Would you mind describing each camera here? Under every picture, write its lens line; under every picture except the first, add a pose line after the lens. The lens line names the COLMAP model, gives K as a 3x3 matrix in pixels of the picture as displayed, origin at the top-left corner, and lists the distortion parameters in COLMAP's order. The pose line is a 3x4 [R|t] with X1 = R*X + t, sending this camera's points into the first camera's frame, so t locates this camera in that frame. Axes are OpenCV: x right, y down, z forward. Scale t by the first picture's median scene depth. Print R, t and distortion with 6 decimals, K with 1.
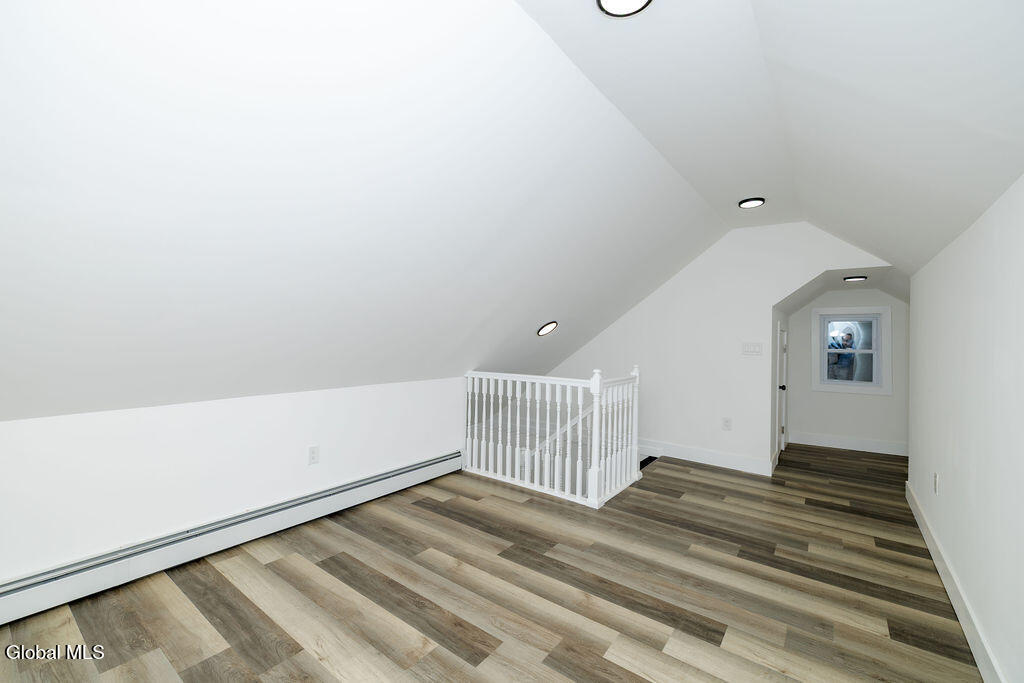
lens RADIAL K [[426.1, 0, 512.0], [0, 426.1, 341.5], [0, 0, 1]] dist [0.000832, 0.000045]
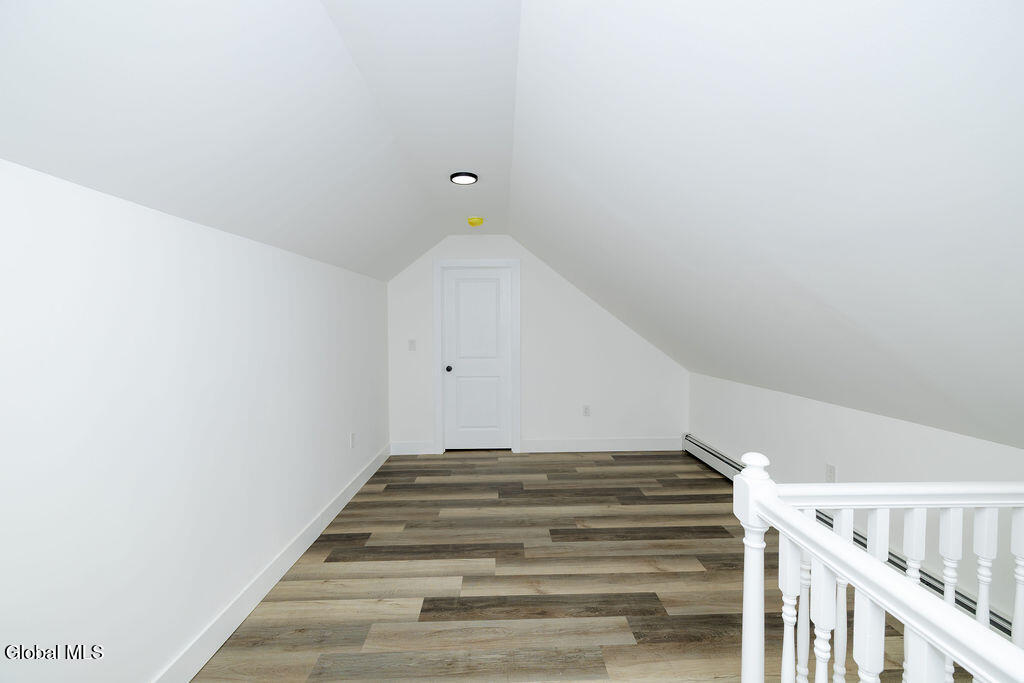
lens RADIAL K [[426.1, 0, 512.0], [0, 426.1, 341.5], [0, 0, 1]] dist [0.000832, 0.000045]
pose [[-0.780227, 0.010166, -0.625414, 0.938731], [-0.014148, 0.999325, 0.033894, -0.060346], [0.625337, 0.035293, -0.779557, 1.866531]]
